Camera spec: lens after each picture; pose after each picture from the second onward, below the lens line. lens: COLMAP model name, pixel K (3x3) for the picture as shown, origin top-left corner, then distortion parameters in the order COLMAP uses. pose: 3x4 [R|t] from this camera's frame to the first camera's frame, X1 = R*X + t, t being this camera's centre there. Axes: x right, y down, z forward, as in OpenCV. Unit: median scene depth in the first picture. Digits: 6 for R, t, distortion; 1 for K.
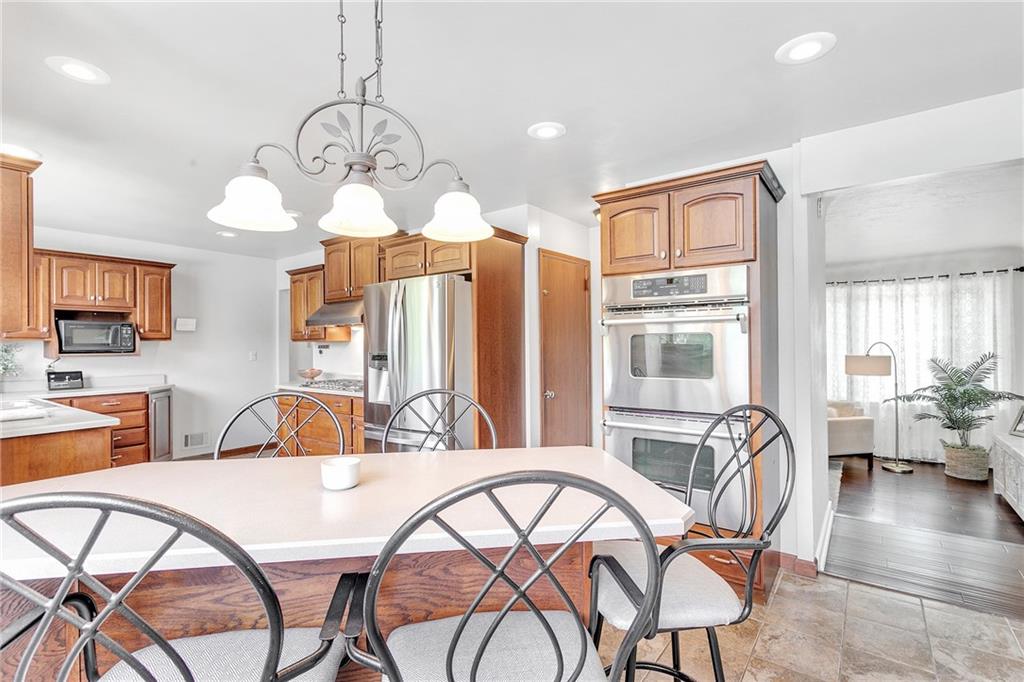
lens RADIAL K [[484.3, 0, 510.6], [0, 484.3, 339.5], [0, 0, 1]] dist [0.006747, 0.001005]
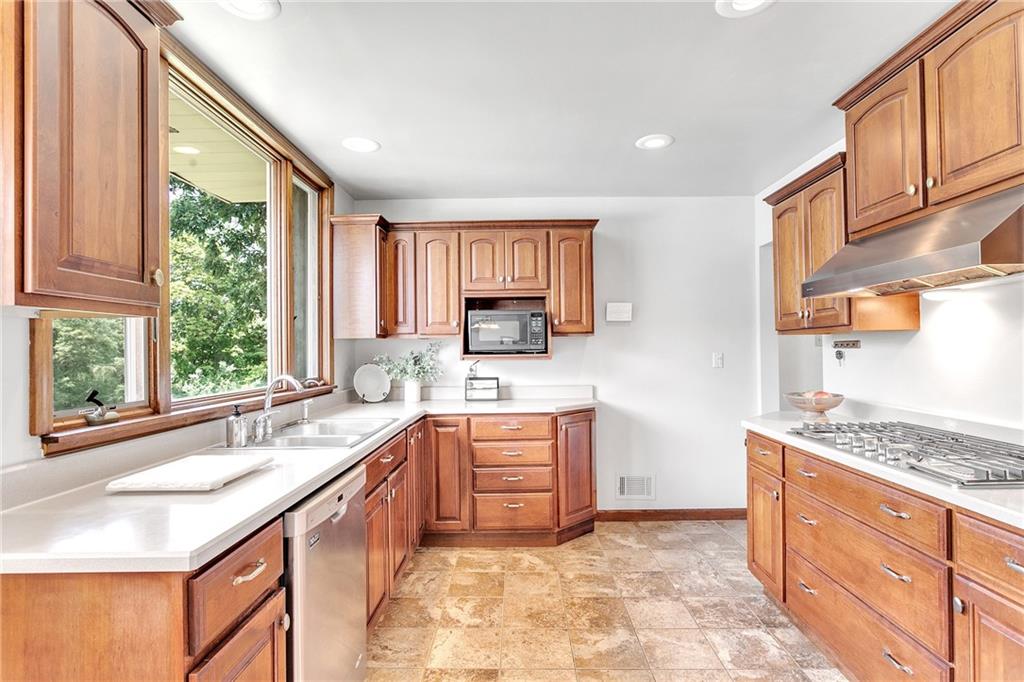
lens RADIAL K [[522.6, 0, 513.8], [0, 522.6, 343.0], [0, 0, 1]] dist [-0.003502, -0.000349]
pose [[0.593240, -0.007678, -0.804989, -0.193660], [0.015635, 0.999876, 0.001985, 0.009257], [0.804874, -0.013763, 0.593286, 0.501997]]
